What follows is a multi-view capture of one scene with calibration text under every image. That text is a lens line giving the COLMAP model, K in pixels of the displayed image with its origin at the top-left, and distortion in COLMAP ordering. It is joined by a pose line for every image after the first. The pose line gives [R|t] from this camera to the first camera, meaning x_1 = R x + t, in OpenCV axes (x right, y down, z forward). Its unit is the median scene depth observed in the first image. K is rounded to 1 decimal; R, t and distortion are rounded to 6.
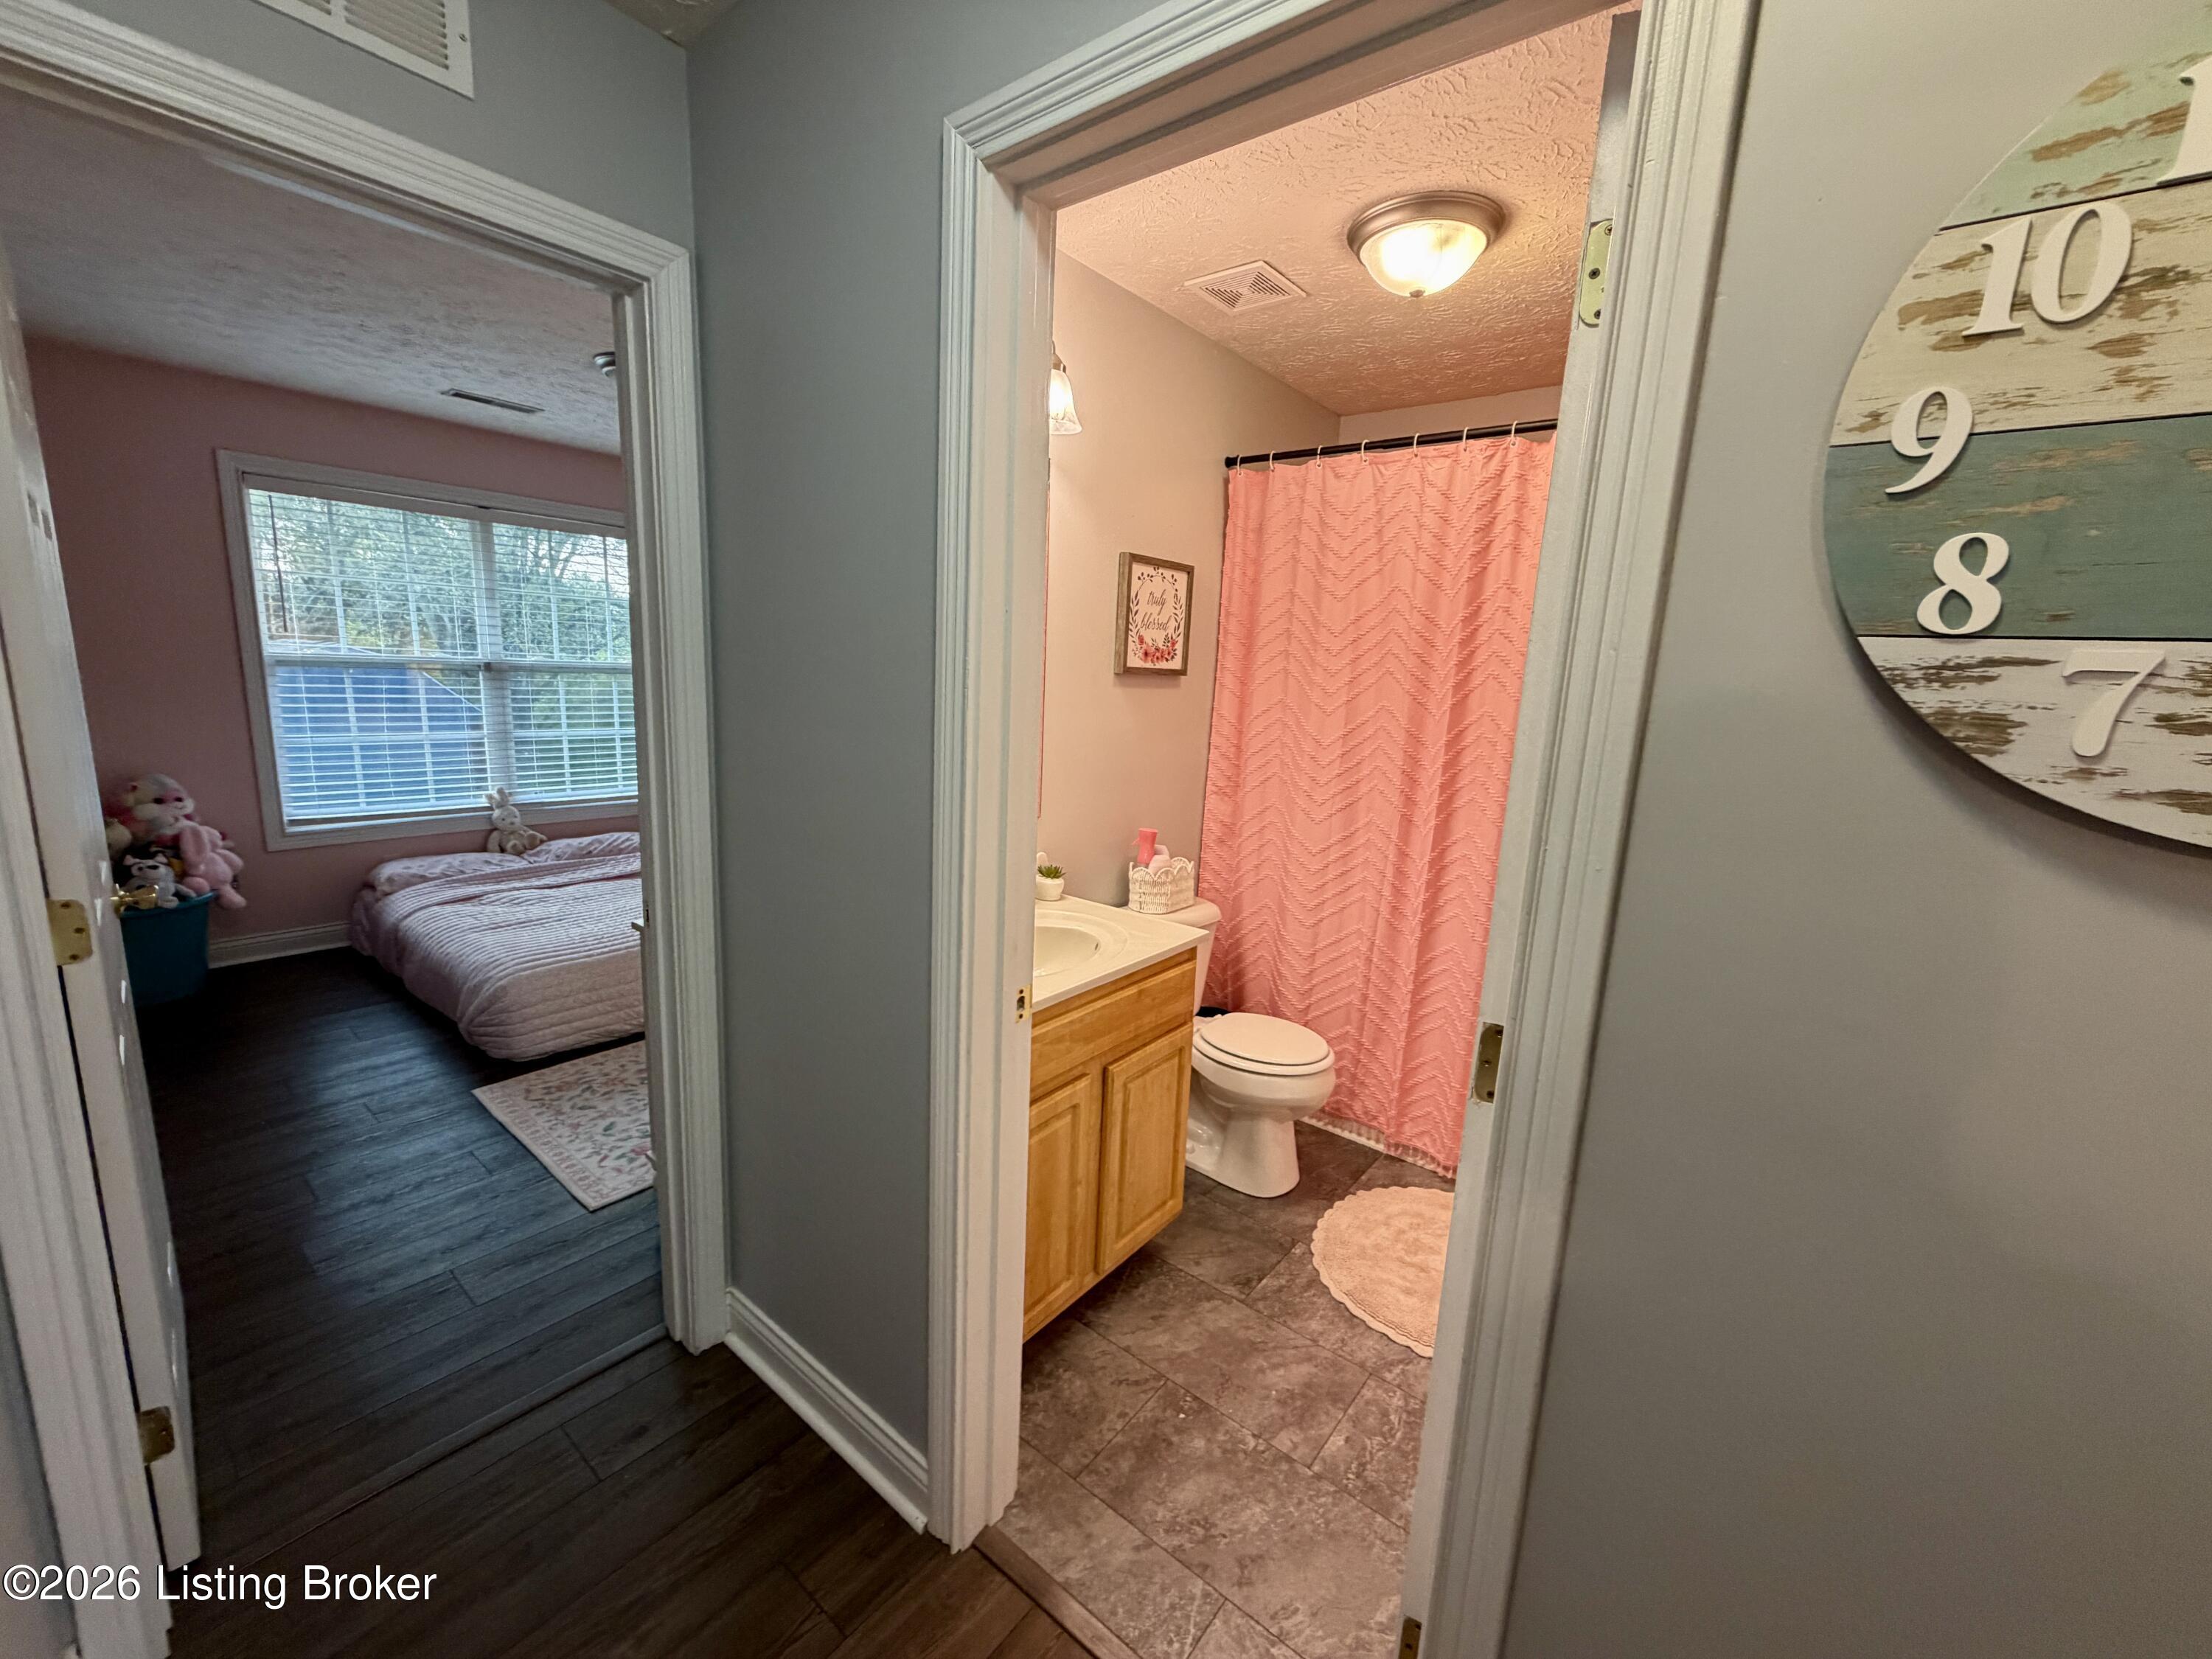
lens RADIAL K [[877.0, 0, 1100.5], [0, 877.0, 830.2], [0, 0, 1]] dist [0.000350, -0.000943]
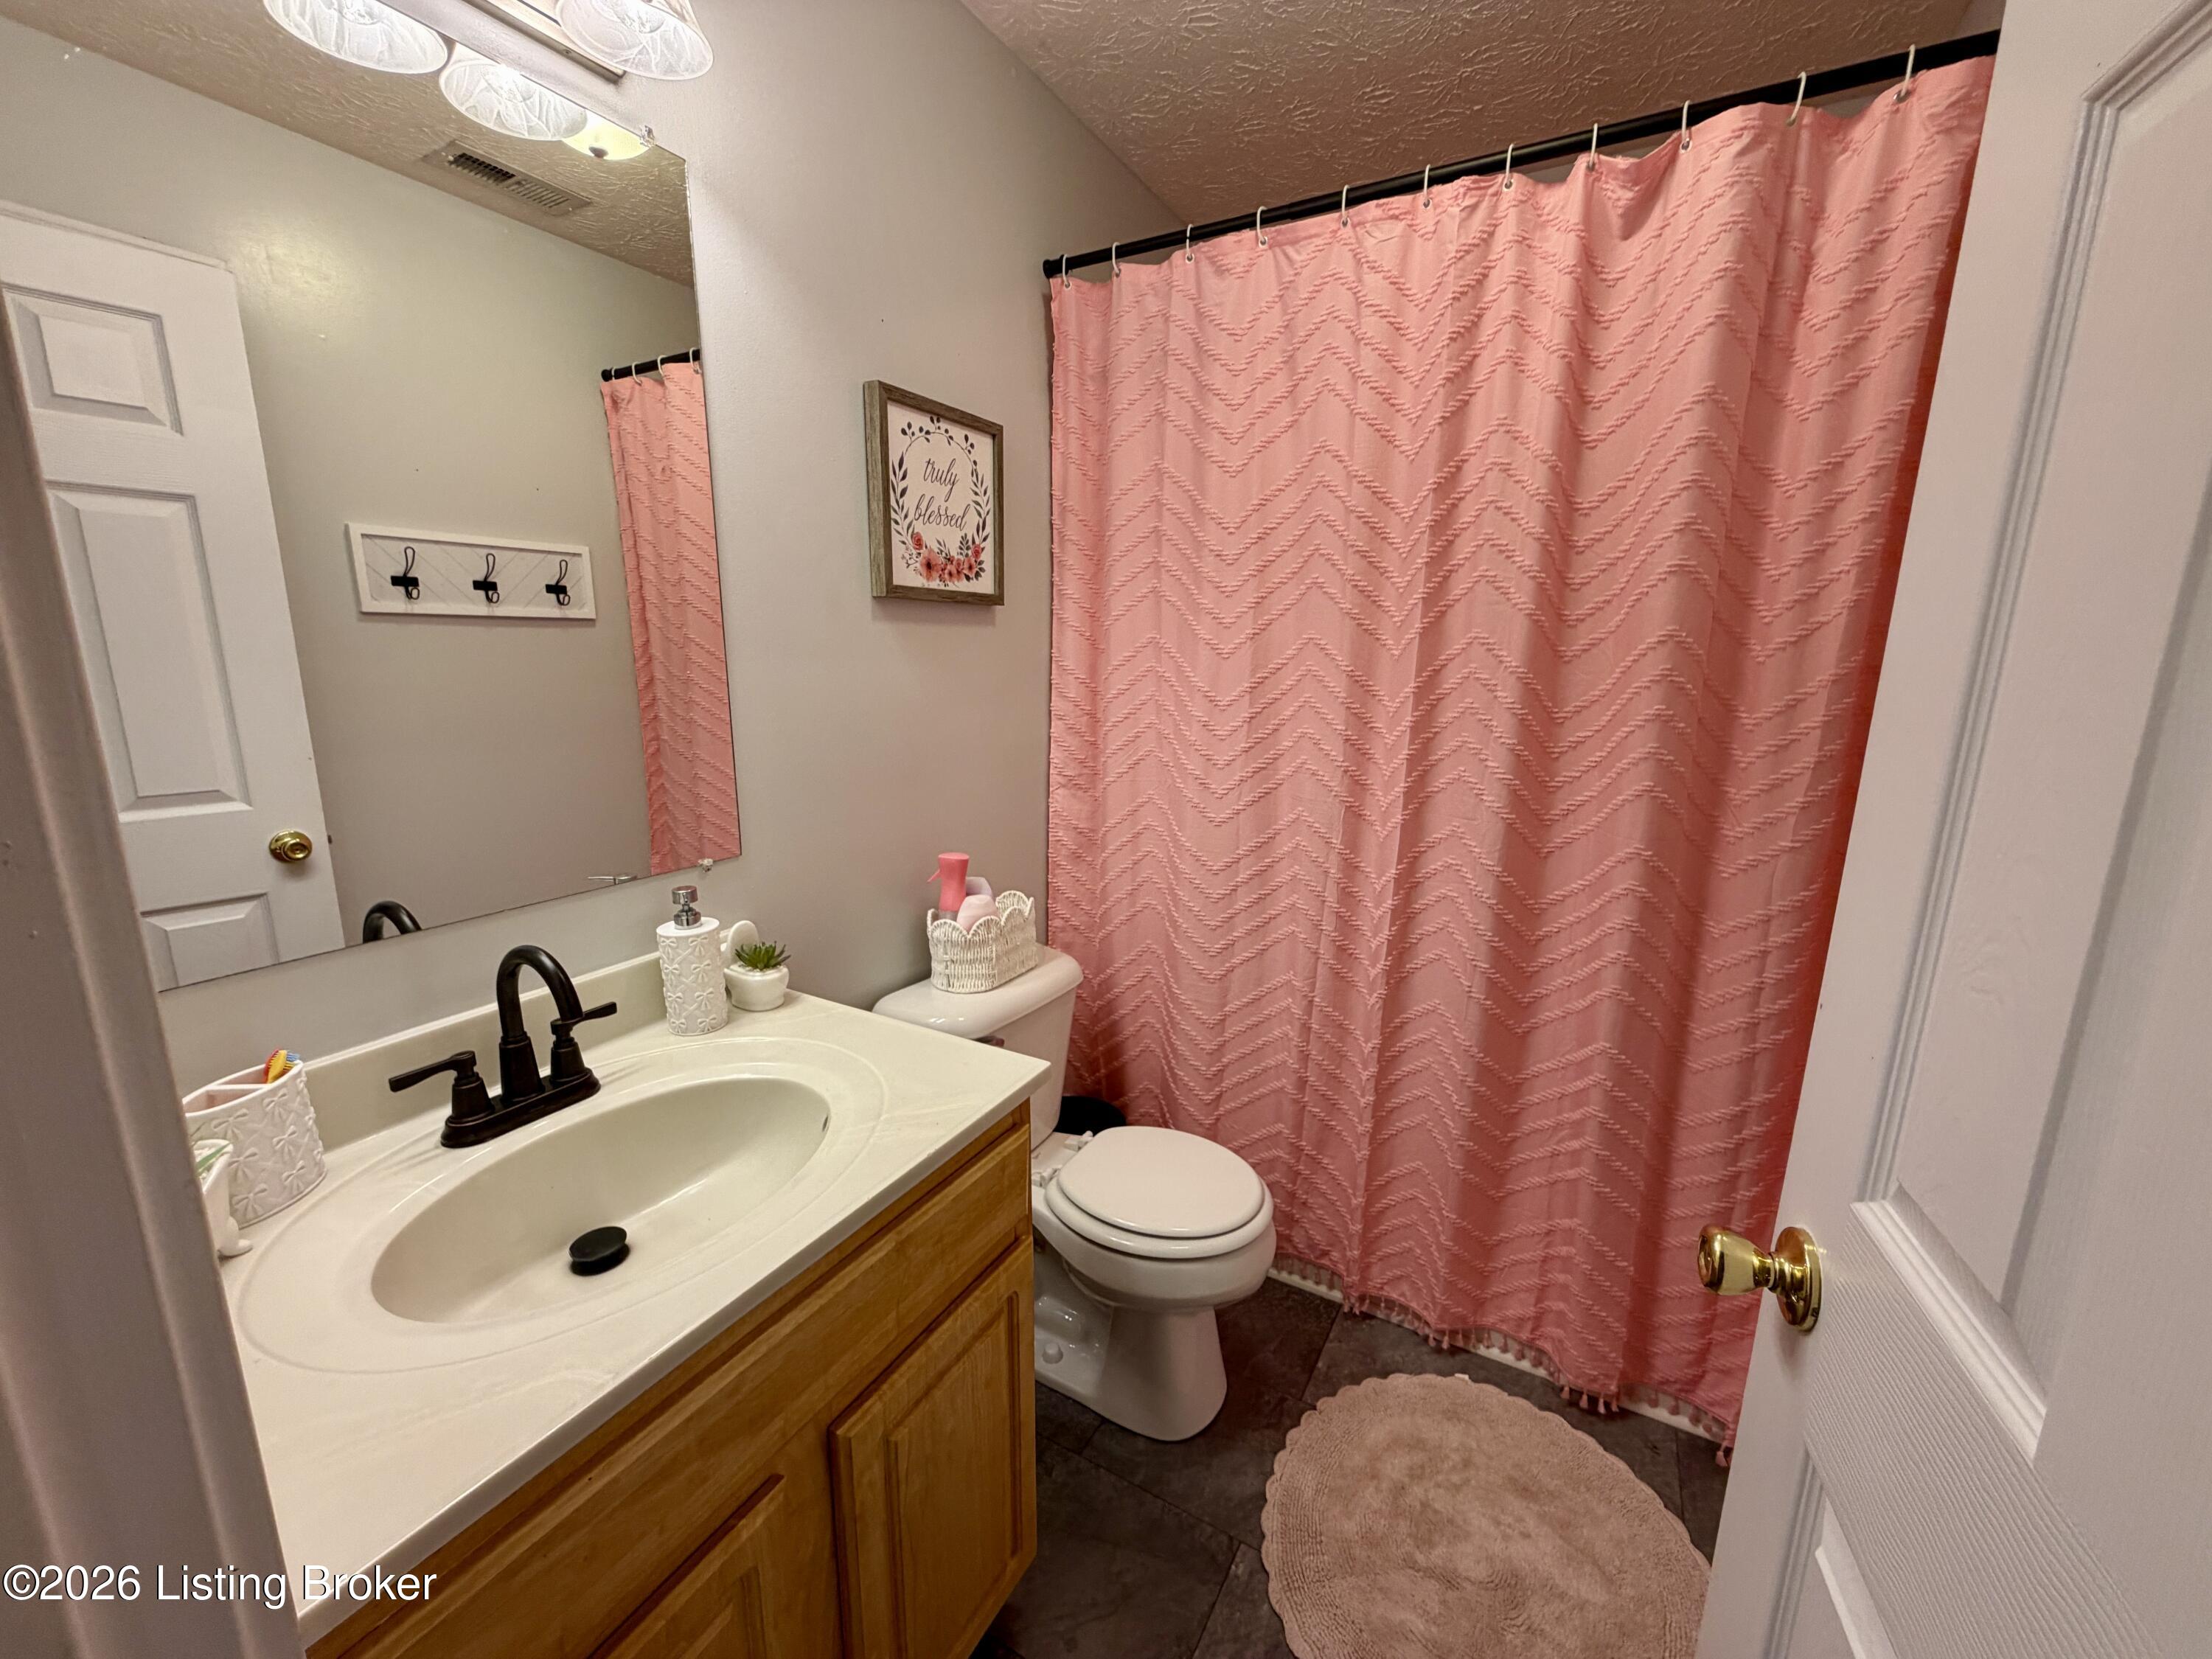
lens RADIAL K [[877.0, 0, 1105.7], [0, 877.0, 833.3], [0, 0, 1]] dist [0.000350, -0.000943]
pose [[0.986642, -0.066567, 0.148685, 0.069952], [0.062517, 0.997539, 0.031752, -0.029358], [-0.150432, -0.022032, 0.988375, 0.382657]]
